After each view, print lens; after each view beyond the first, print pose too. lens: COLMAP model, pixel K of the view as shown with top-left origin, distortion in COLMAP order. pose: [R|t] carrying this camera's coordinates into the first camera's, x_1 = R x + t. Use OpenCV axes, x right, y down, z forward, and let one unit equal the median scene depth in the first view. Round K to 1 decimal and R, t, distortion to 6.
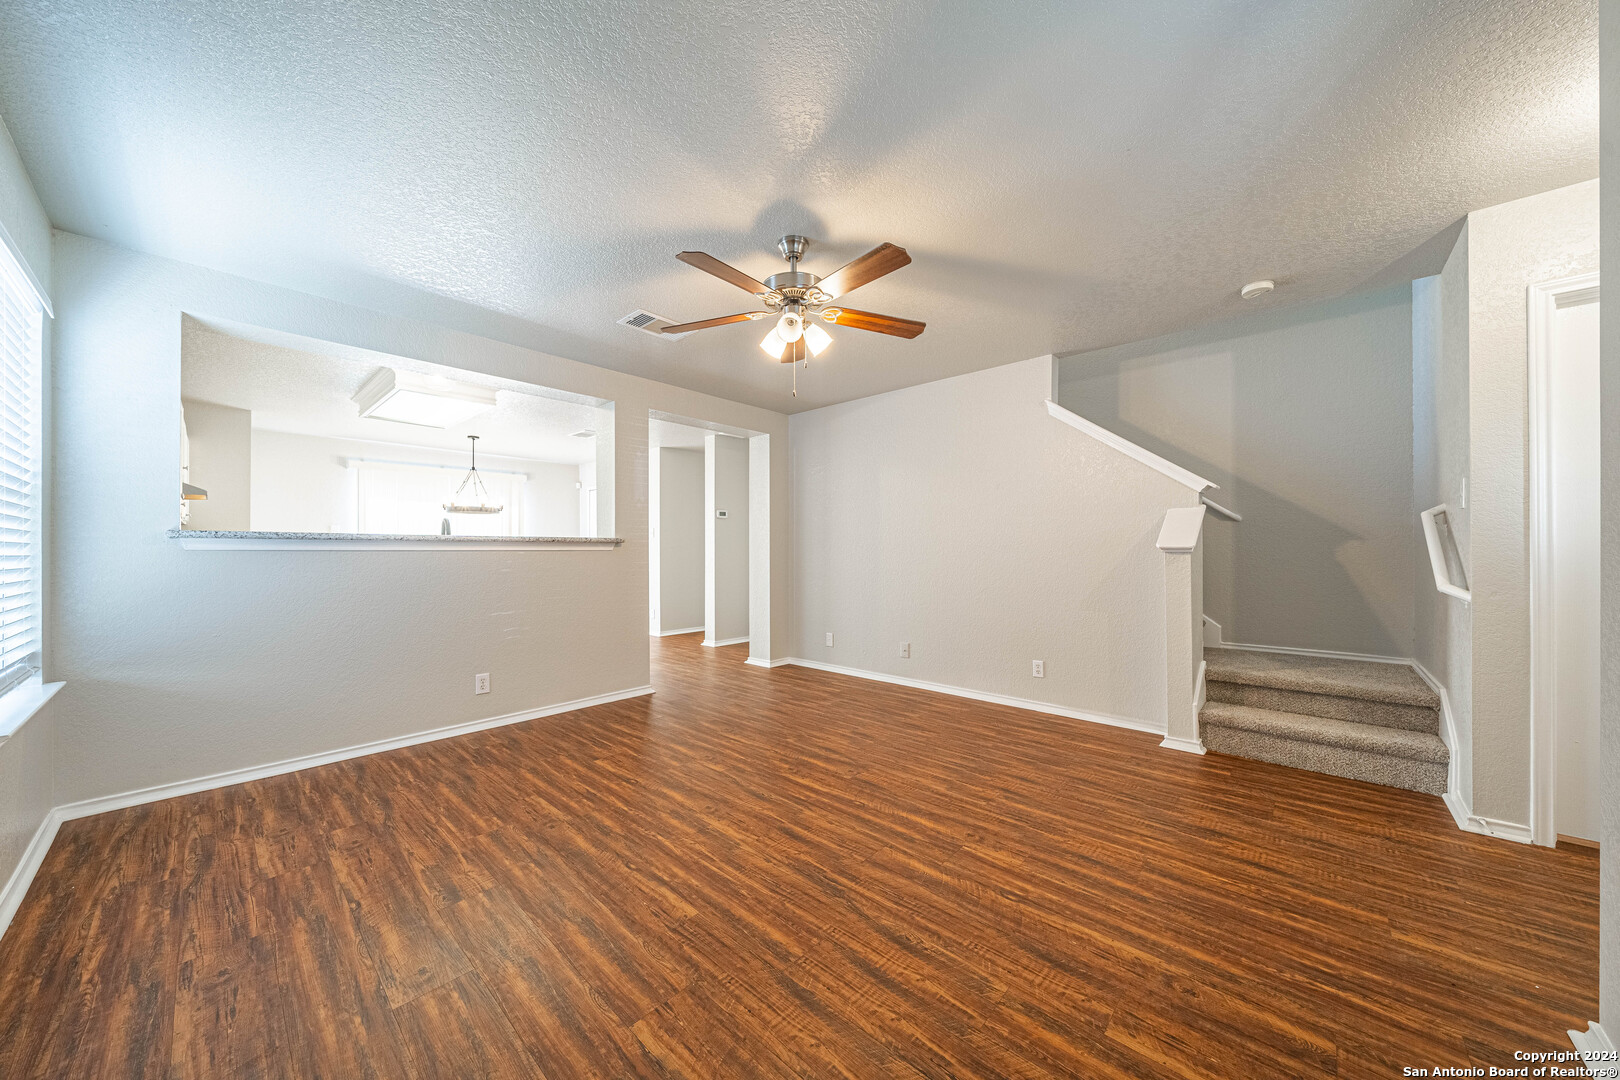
lens RADIAL K [[553.6, 0, 805.9], [0, 553.6, 551.8], [0, 0, 1]] dist [-0.000376, -0.002143]
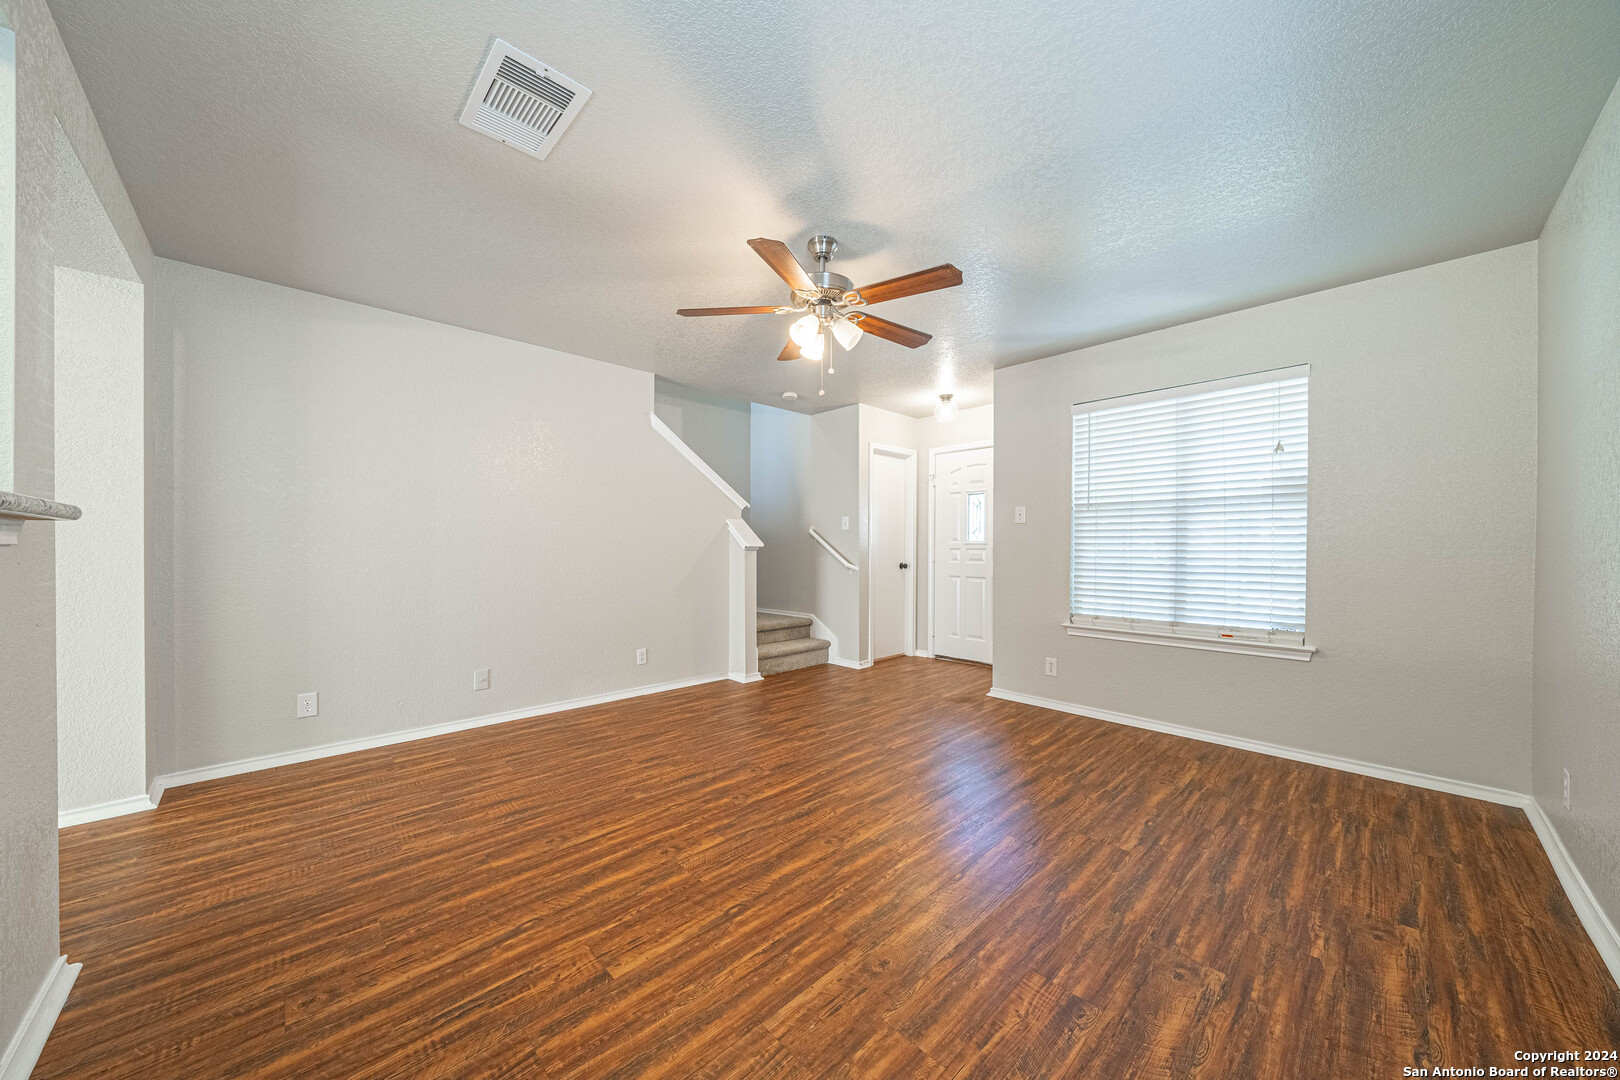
lens RADIAL K [[556.3, 0, 807.2], [0, 556.3, 550.9], [0, 0, 1]] dist [0.000702, -0.002418]
pose [[0.062387, -0.002698, 0.998048, -0.958036], [-0.000069, 0.999996, 0.002708, 0.000608], [-0.998052, -0.000238, 0.062386, 0.890954]]
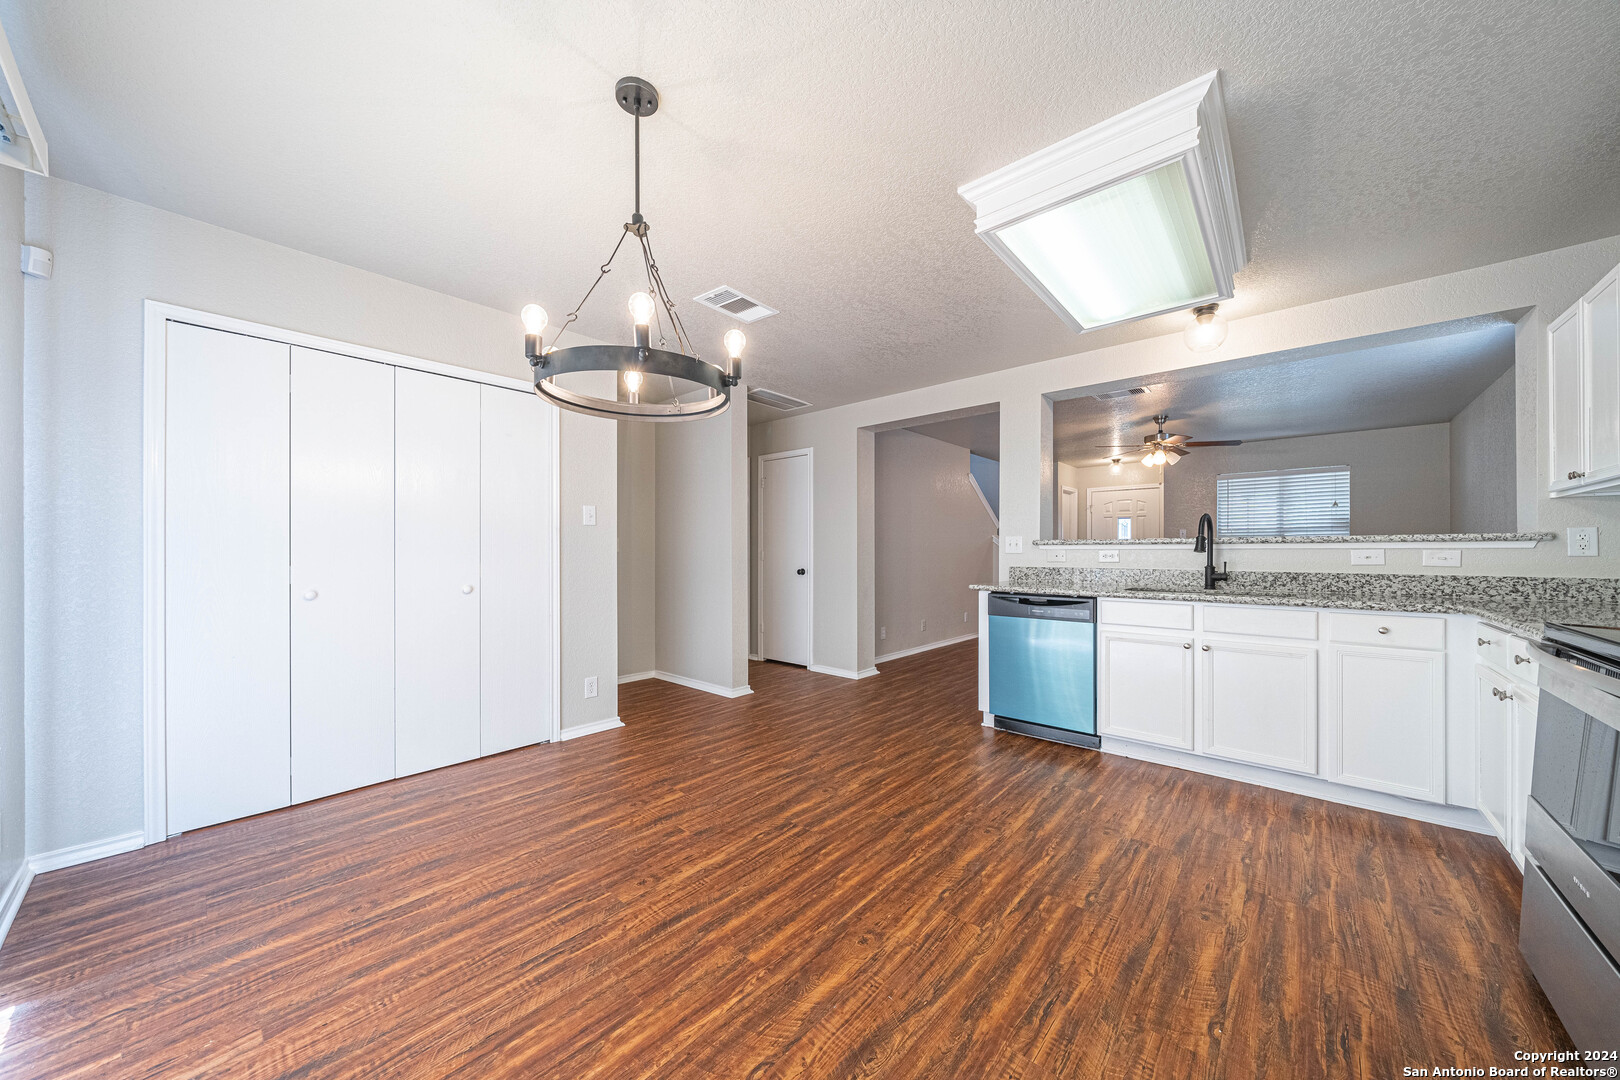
lens RADIAL K [[556.3, 0, 807.2], [0, 556.3, 550.9], [0, 0, 1]] dist [0.000702, -0.002418]
pose [[-0.011001, 0.005381, 0.999925, -2.113992], [0.002470, 0.999983, -0.005354, -0.000751], [-0.999936, 0.002411, -0.011014, 2.288480]]
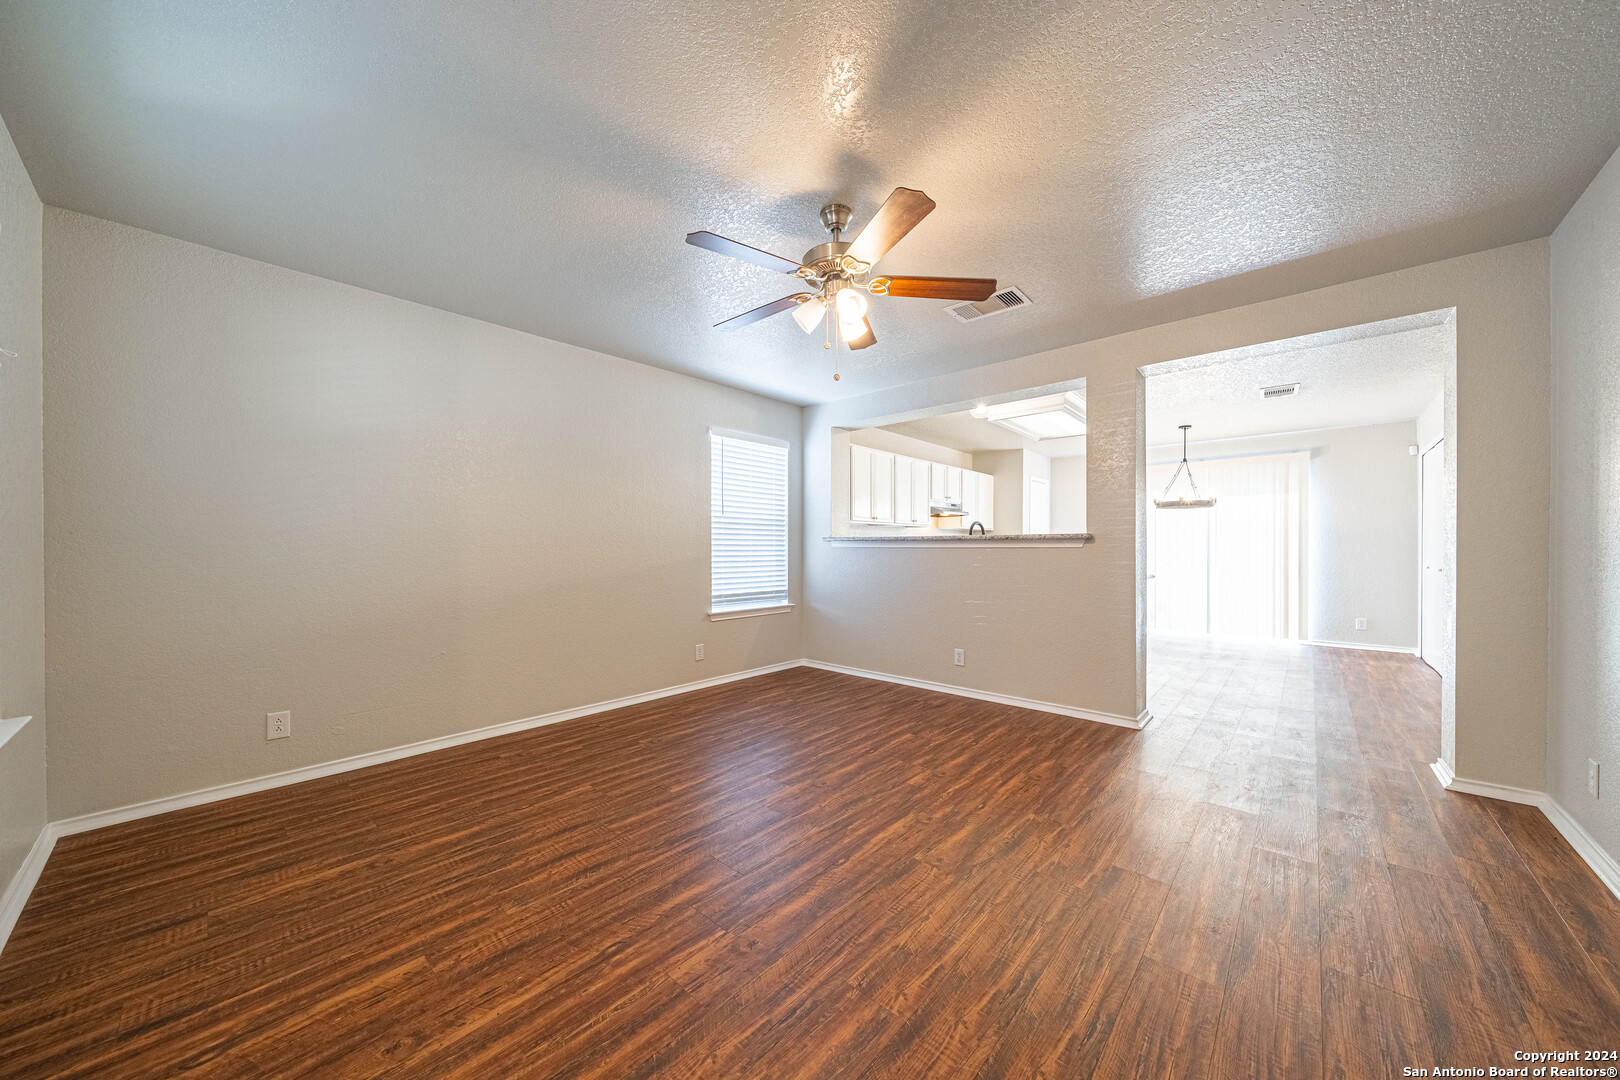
lens RADIAL K [[553.6, 0, 805.9], [0, 553.6, 551.8], [0, 0, 1]] dist [-0.000376, -0.002143]
pose [[0.001637, 0.007874, -0.999968, 0.830652], [-0.000863, 0.999969, 0.007873, -0.003124], [0.999998, 0.000850, 0.001644, 0.876257]]
